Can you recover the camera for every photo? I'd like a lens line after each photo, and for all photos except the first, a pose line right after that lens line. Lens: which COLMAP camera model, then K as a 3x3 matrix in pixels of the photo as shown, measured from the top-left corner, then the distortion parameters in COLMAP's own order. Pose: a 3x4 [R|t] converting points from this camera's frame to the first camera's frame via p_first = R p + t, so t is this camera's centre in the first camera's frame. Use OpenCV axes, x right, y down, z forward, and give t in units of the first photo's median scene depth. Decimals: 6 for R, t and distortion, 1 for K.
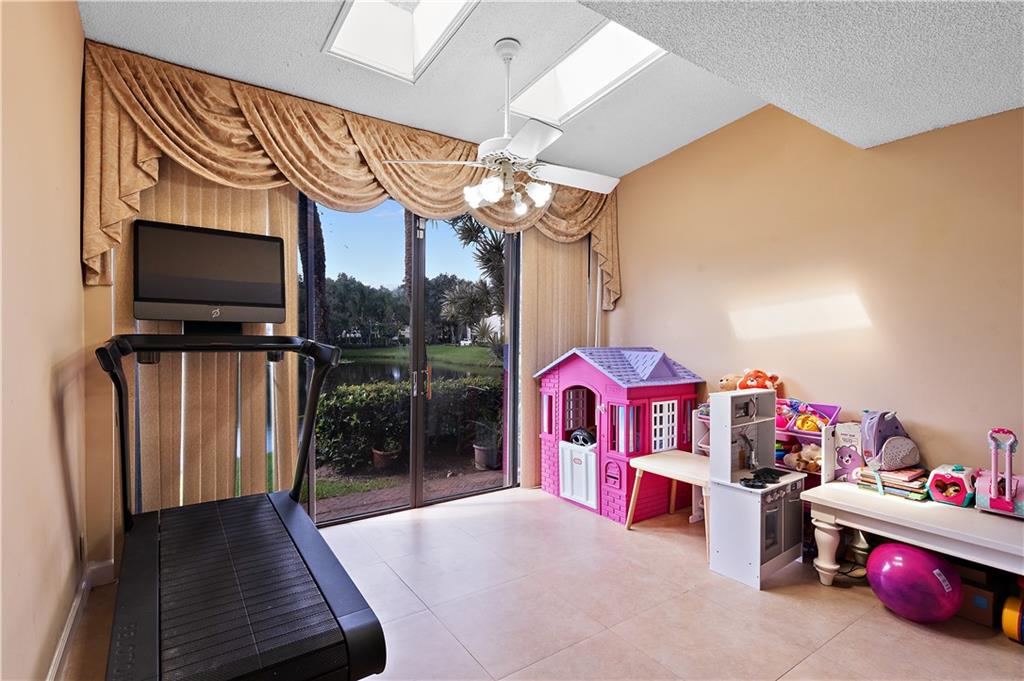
lens RADIAL K [[483.4, 0, 514.0], [0, 483.4, 345.5], [0, 0, 1]] dist [0.013008, -0.004336]
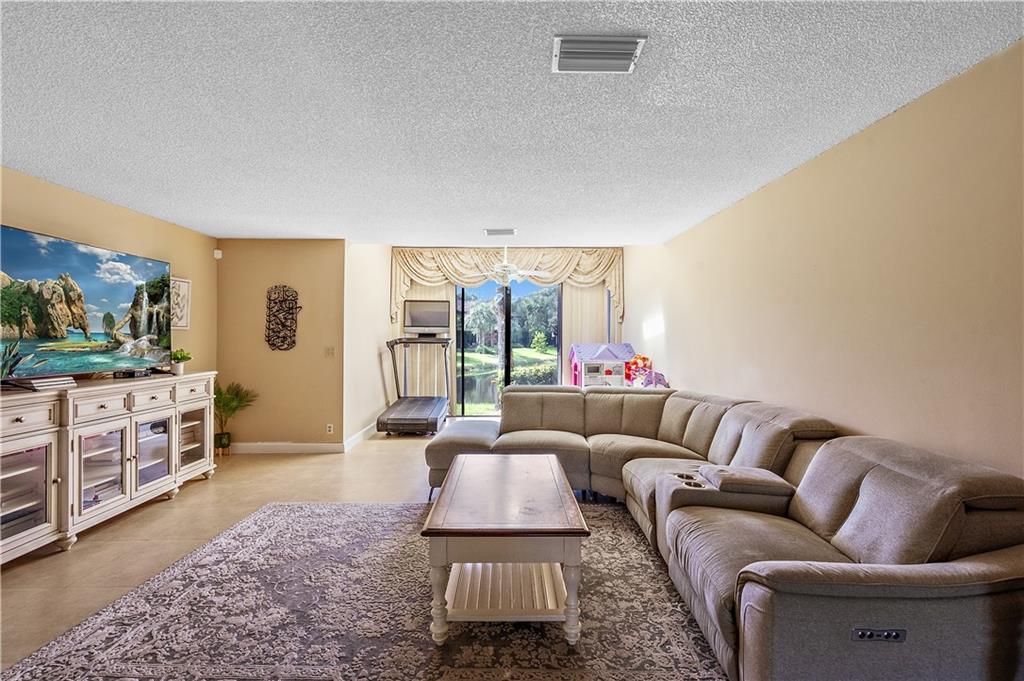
lens RADIAL K [[483.4, 0, 512.2], [0, 483.4, 339.7], [0, 0, 1]] dist [0.013008, -0.004336]
pose [[0.833115, -0.002624, -0.553094, 1.338023], [-0.004552, 0.999922, -0.011600, 0.019115], [0.553081, 0.012182, 0.833038, -1.053980]]
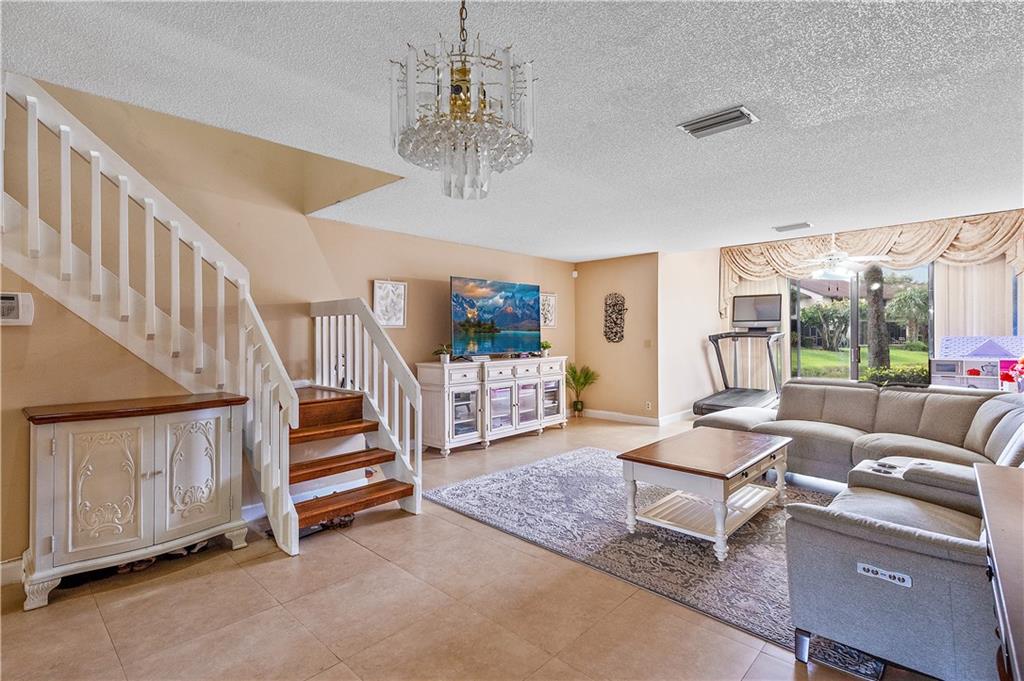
lens RADIAL K [[483.4, 0, 516.2], [0, 483.4, 333.5], [0, 0, 1]] dist [0.013008, -0.004336]
pose [[0.214903, -0.009194, -0.976592, 1.870822], [-0.004718, 0.999934, -0.010452, 0.024996], [0.976624, 0.006854, 0.214846, -1.001446]]
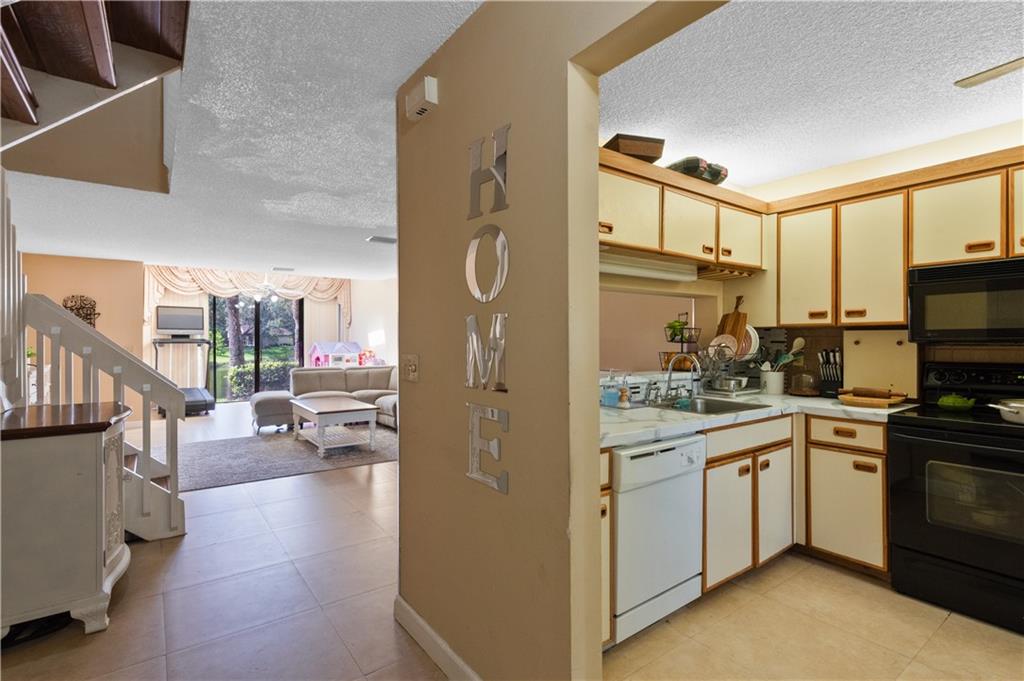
lens RADIAL K [[483.4, 0, 517.0], [0, 483.4, 340.1], [0, 0, 1]] dist [0.013008, -0.004336]
pose [[0.998932, -0.007228, 0.045625, 1.511644], [0.007721, 0.999914, -0.010640, 0.041500], [-0.045544, 0.010981, 0.998902, -2.395534]]
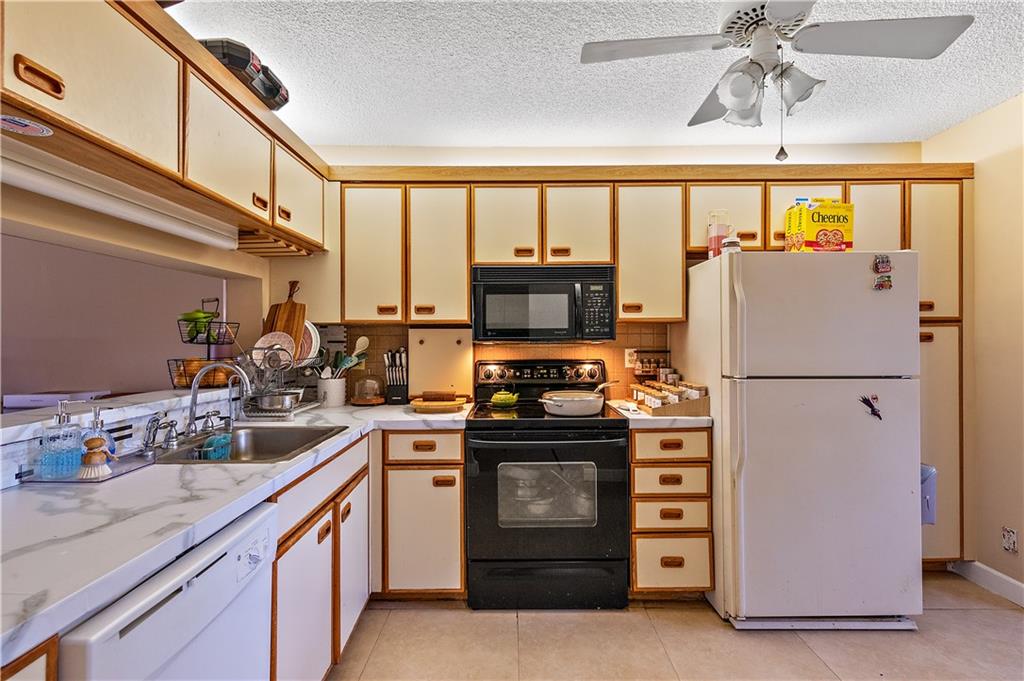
lens RADIAL K [[483.4, 0, 512.1], [0, 483.4, 337.8], [0, 0, 1]] dist [0.013008, -0.004336]
pose [[0.558667, -0.006694, 0.829365, 1.595777], [0.016233, 0.999864, -0.002865, 0.038468], [-0.829233, 0.015063, 0.558699, -2.067902]]
